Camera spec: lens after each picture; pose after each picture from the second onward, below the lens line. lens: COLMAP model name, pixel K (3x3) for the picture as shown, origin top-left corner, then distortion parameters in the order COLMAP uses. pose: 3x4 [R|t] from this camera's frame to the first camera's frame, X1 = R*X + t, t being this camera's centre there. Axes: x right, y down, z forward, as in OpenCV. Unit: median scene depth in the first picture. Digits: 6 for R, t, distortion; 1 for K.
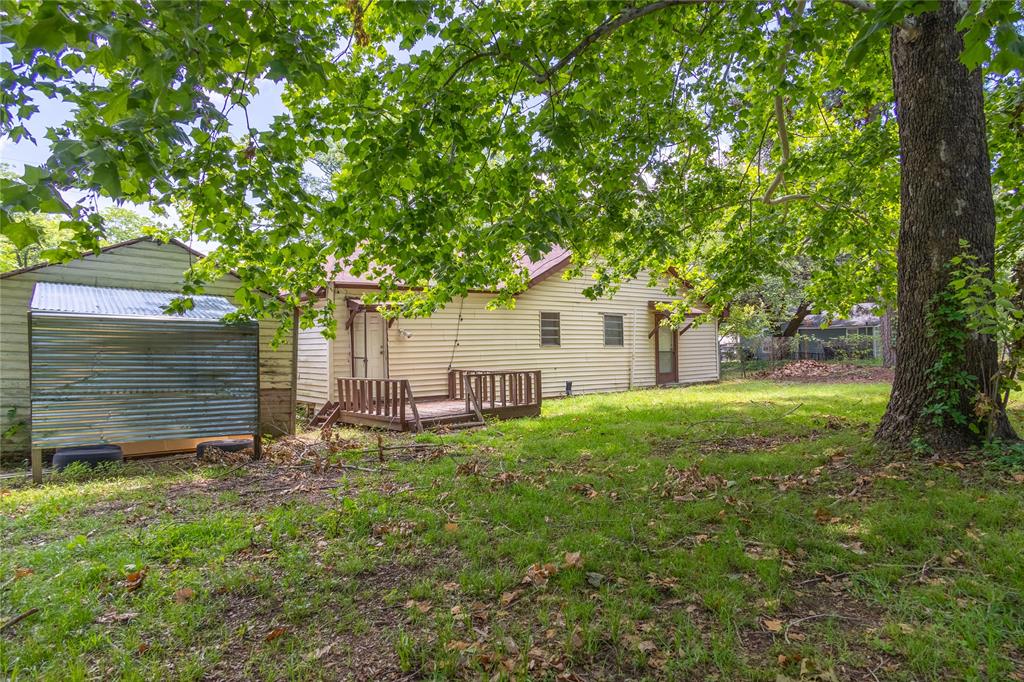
lens RADIAL K [[672.2, 0, 508.5], [0, 672.2, 346.1], [0, 0, 1]] dist [-0.010405, -0.003356]
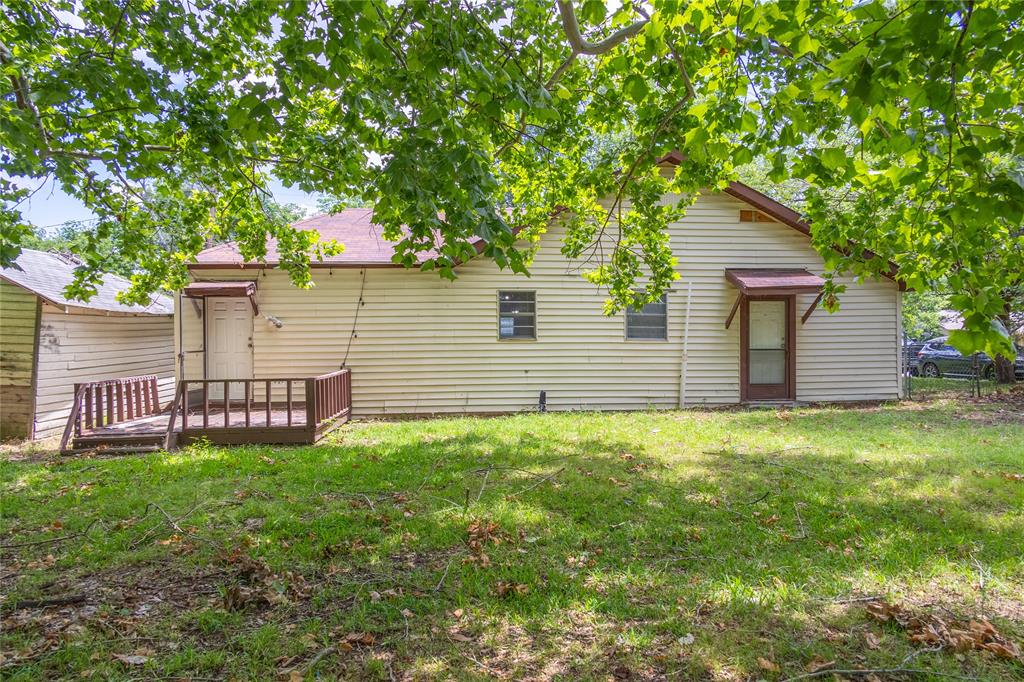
lens RADIAL K [[672.2, 0, 508.5], [0, 672.2, 346.1], [0, 0, 1]] dist [-0.010405, -0.003356]
pose [[0.830492, 0.012126, -0.556898, 0.414917], [-0.004816, 0.999882, 0.014589, -0.002926], [0.557010, -0.009434, 0.830452, 0.385182]]
